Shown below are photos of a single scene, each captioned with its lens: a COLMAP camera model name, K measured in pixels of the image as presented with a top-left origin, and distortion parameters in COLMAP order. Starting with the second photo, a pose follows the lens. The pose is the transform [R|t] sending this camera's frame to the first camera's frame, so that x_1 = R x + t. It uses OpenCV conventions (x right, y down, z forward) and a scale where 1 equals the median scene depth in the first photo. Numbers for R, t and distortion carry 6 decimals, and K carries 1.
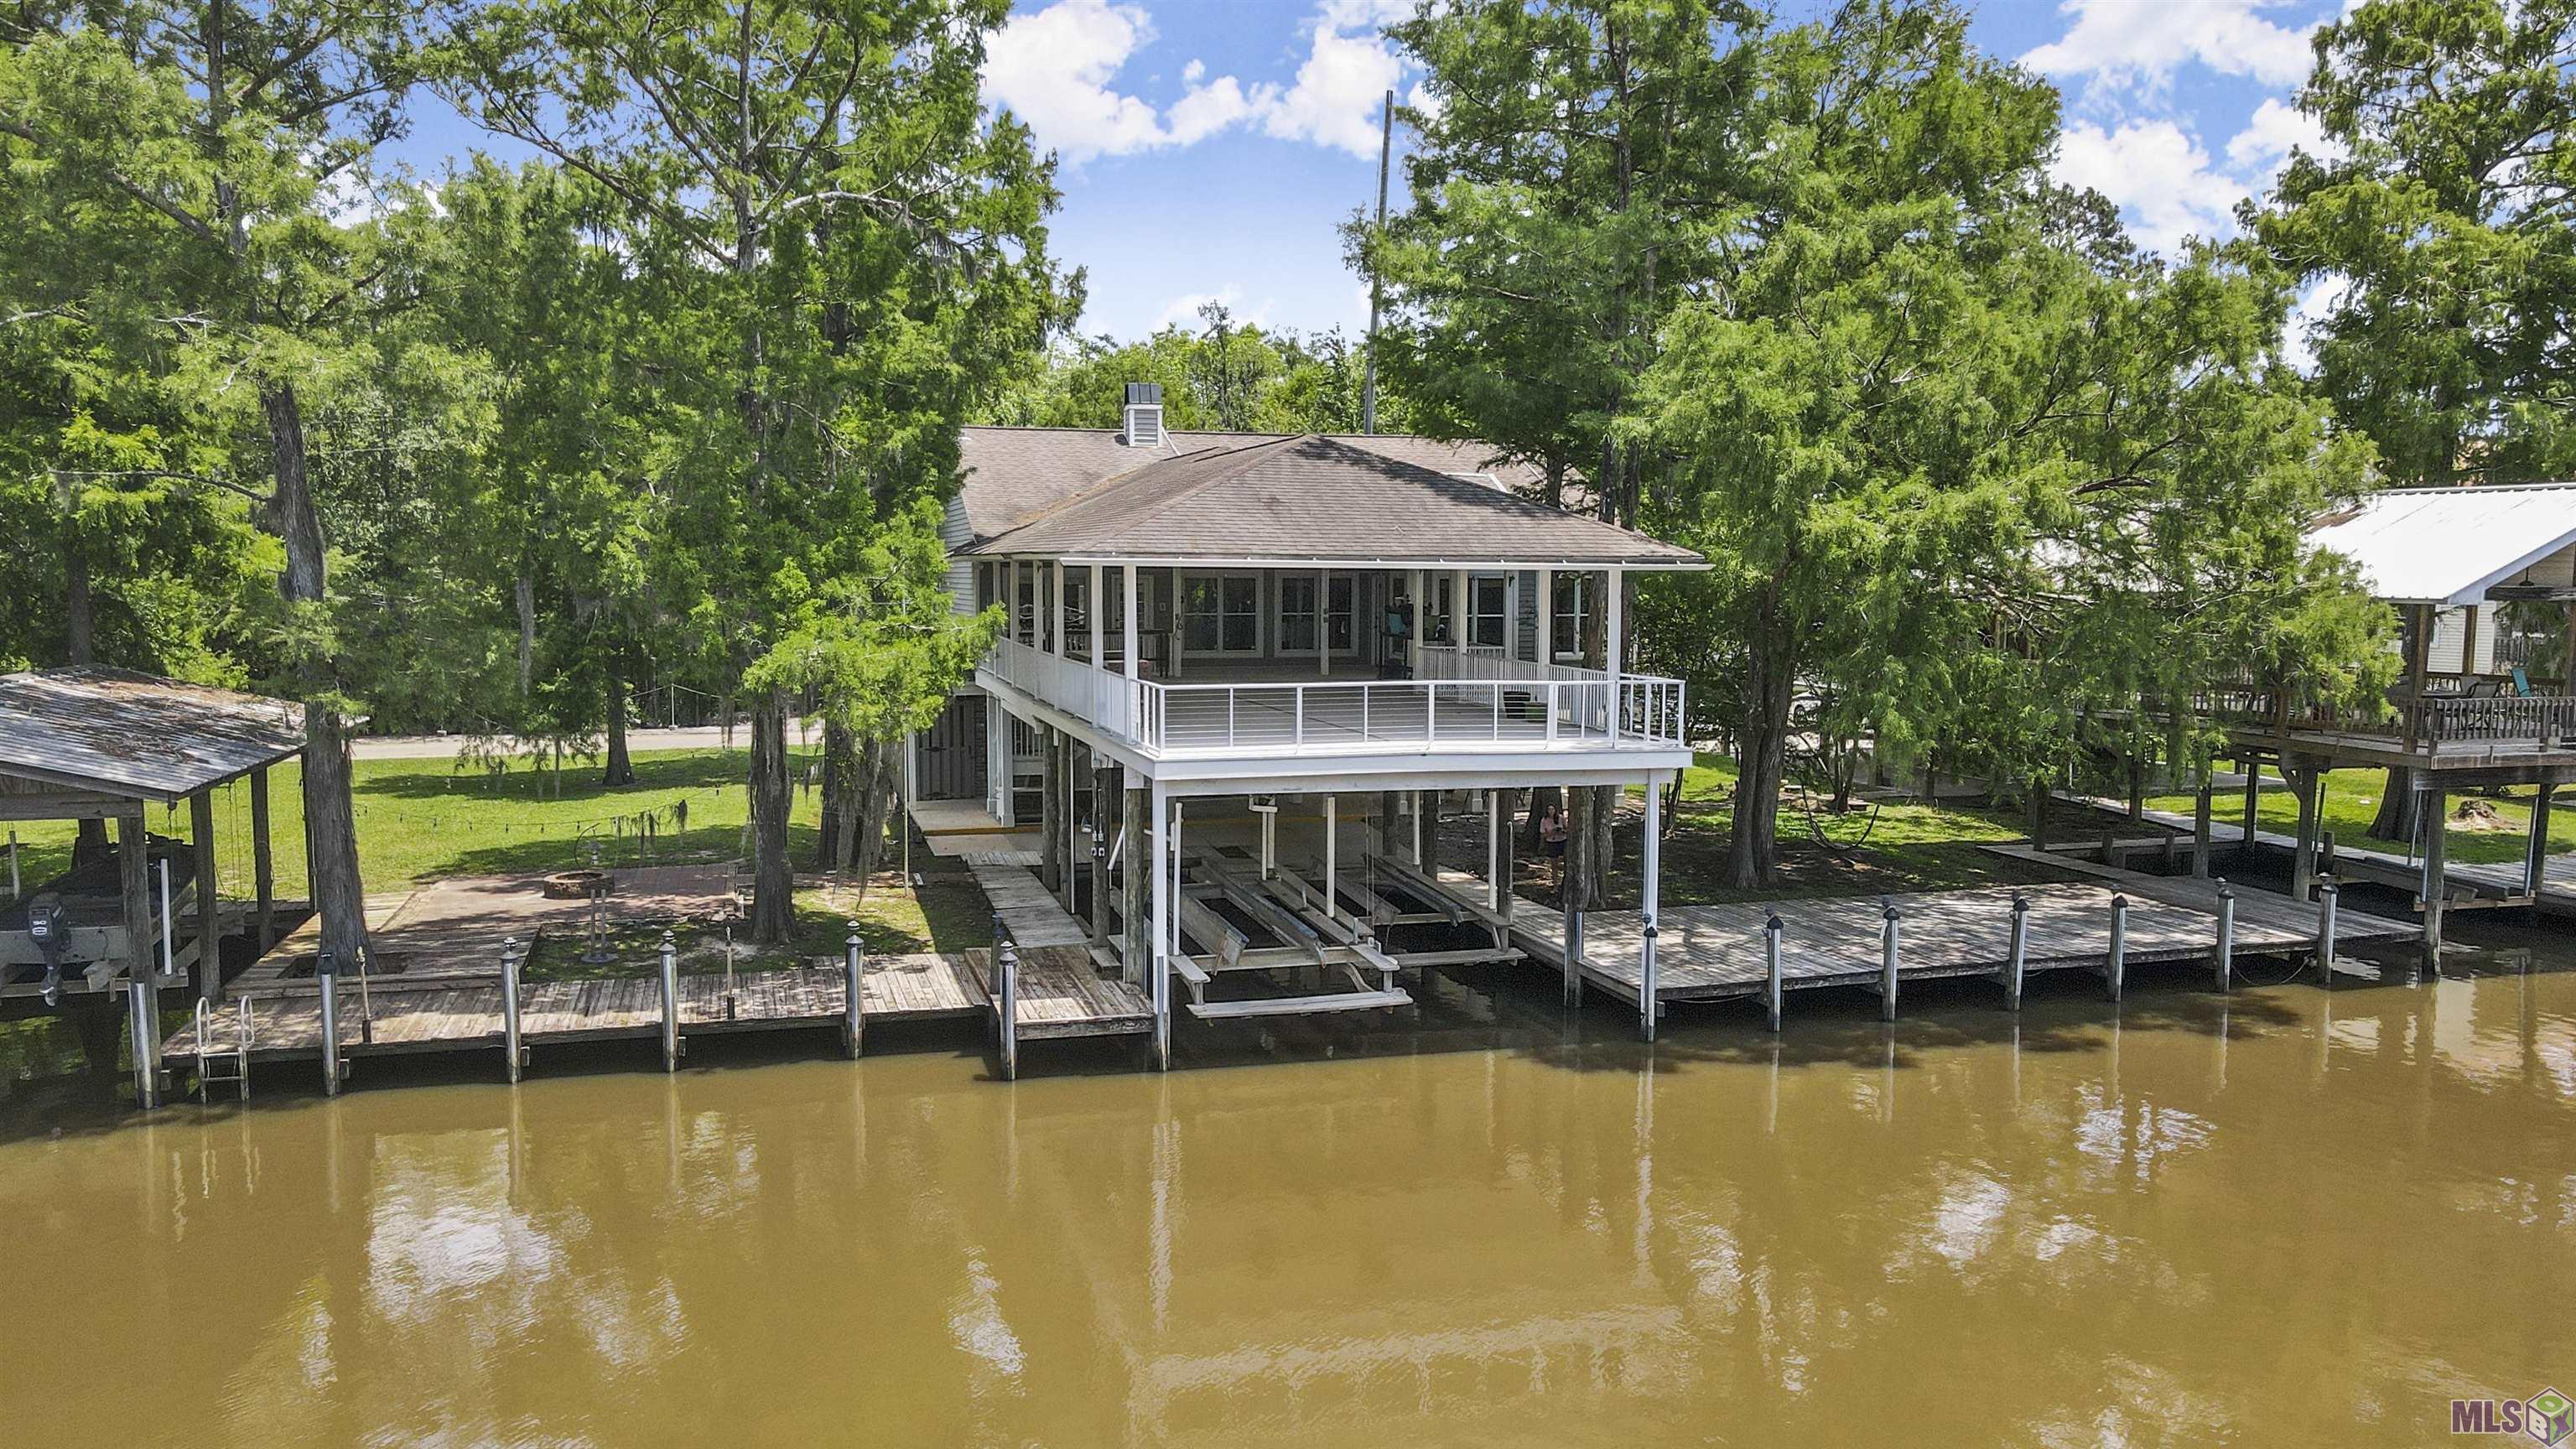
lens RADIAL K [[1855.7, 0, 1288.0], [0, 1855.7, 724.5], [0, 0, 1]] dist [-0.002575, 0.005148]
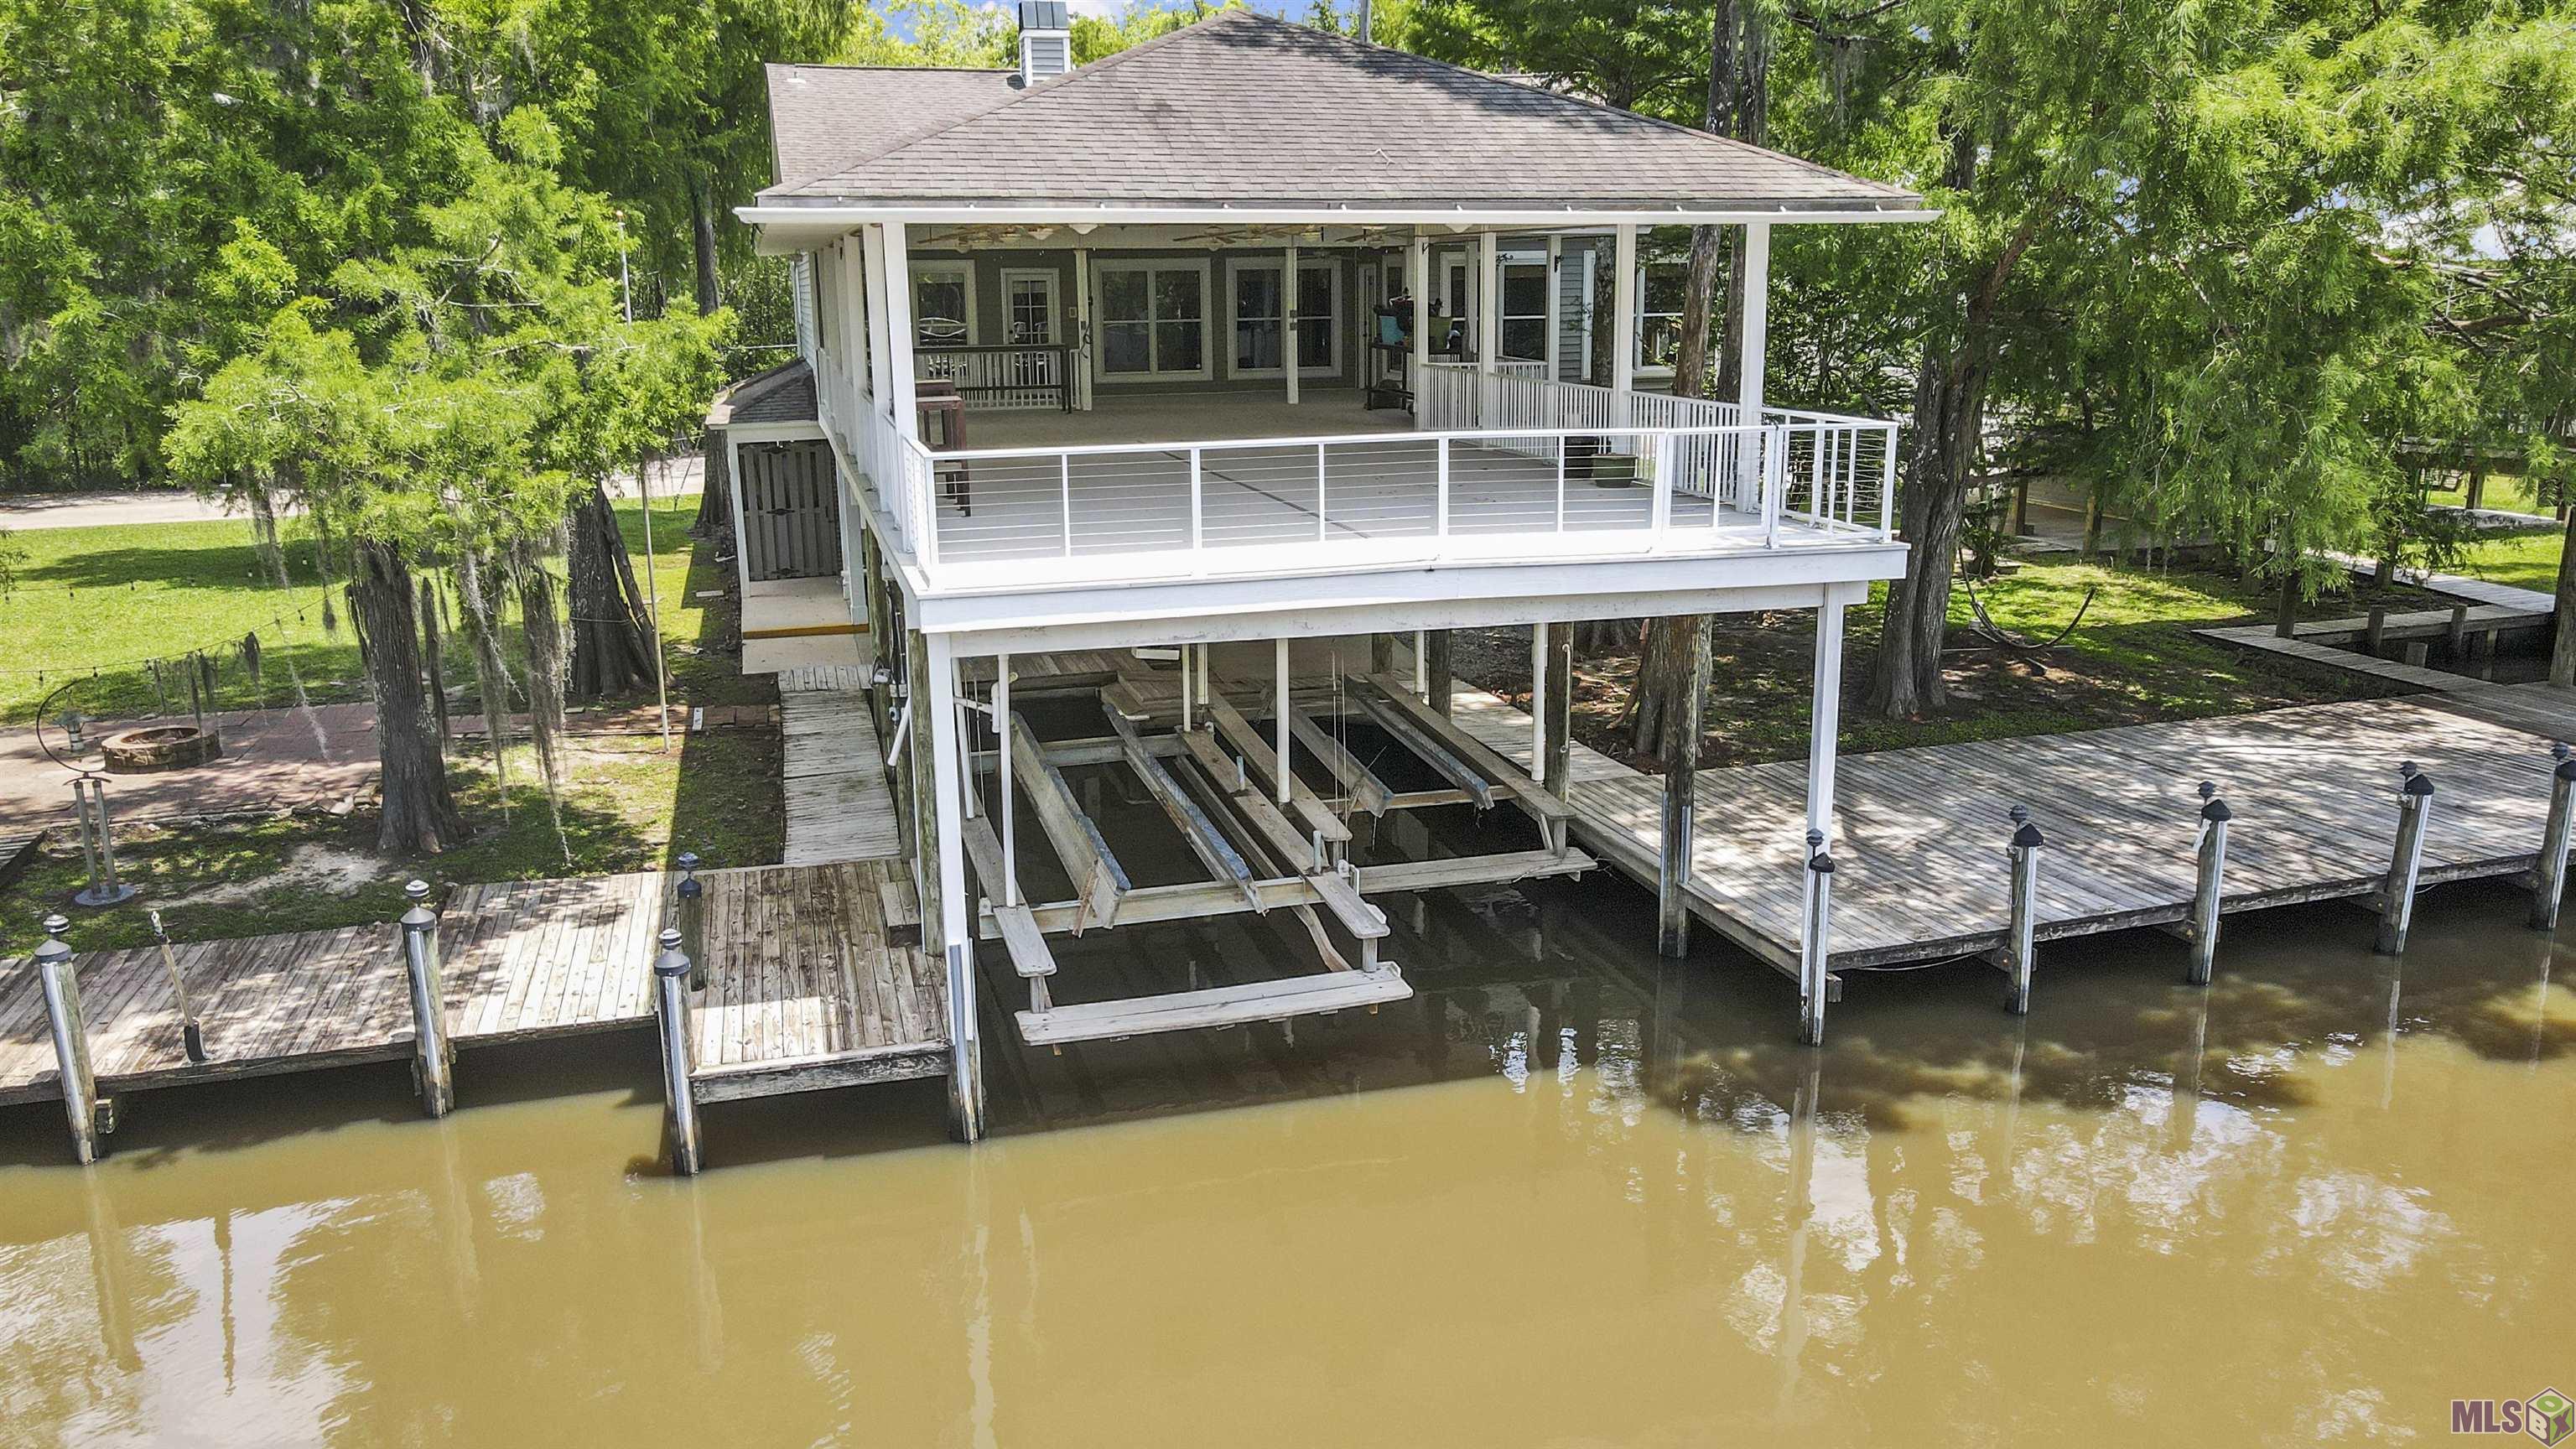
lens RADIAL K [[1855.7, 0, 1288.0], [0, 1855.7, 724.5], [0, 0, 1]] dist [-0.002575, 0.005148]
pose [[0.999872, -0.015262, -0.004818, 0.030511], [0.015815, 0.988355, 0.151341, -0.020006], [0.002452, -0.151398, 0.988470, 0.414837]]
